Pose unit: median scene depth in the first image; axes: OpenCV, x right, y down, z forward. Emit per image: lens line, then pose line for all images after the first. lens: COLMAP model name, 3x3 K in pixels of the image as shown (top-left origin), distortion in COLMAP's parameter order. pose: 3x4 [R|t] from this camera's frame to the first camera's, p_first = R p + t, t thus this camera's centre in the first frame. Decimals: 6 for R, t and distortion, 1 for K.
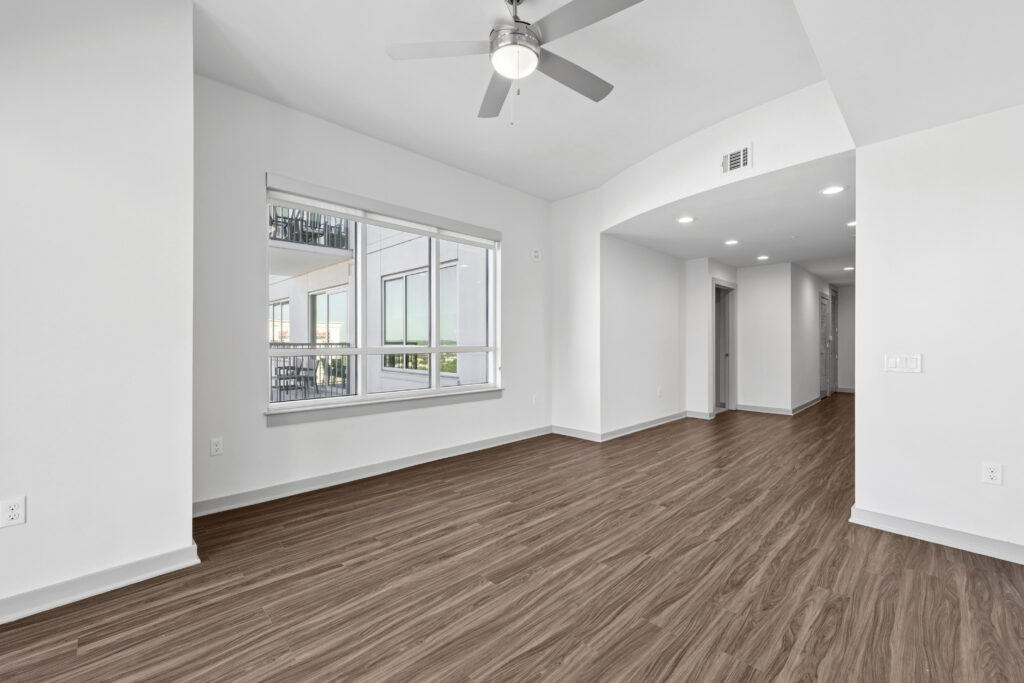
lens RADIAL K [[420.6, 0, 511.8], [0, 420.6, 341.8], [0, 0, 1]] dist [-0.004137, 0.000086]
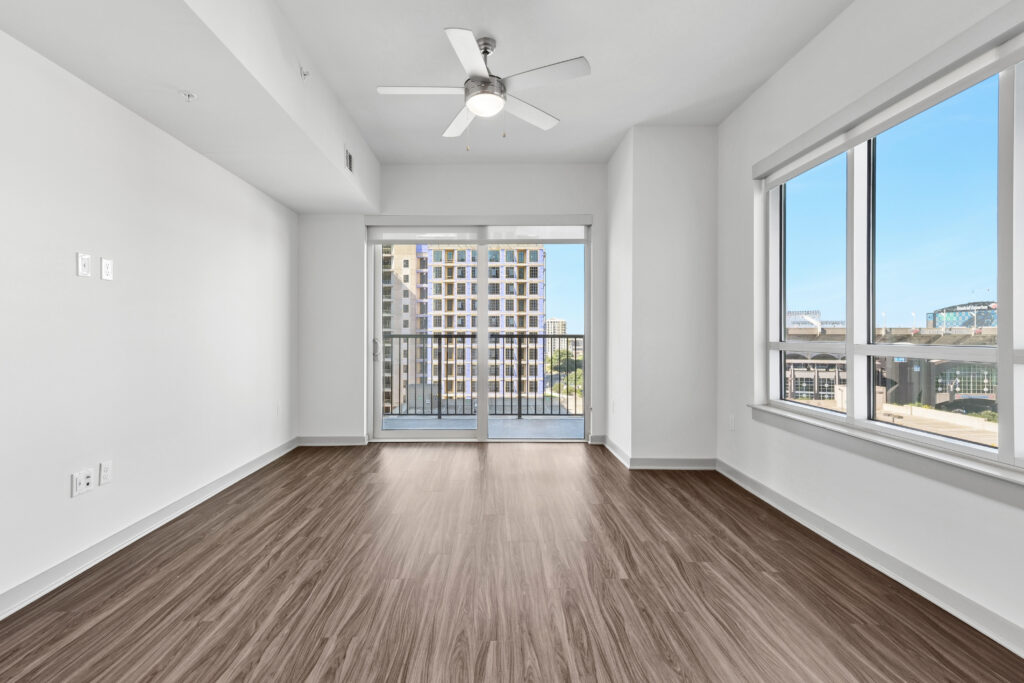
lens RADIAL K [[420.6, 0, 495.5], [0, 420.6, 325.5], [0, 0, 1]] dist [-0.004137, 0.000086]
pose [[-0.676811, -0.014898, -0.736006, 0.769117], [-0.002829, 0.999840, -0.017637, -0.010290], [0.736152, -0.009855, -0.676745, 1.587522]]
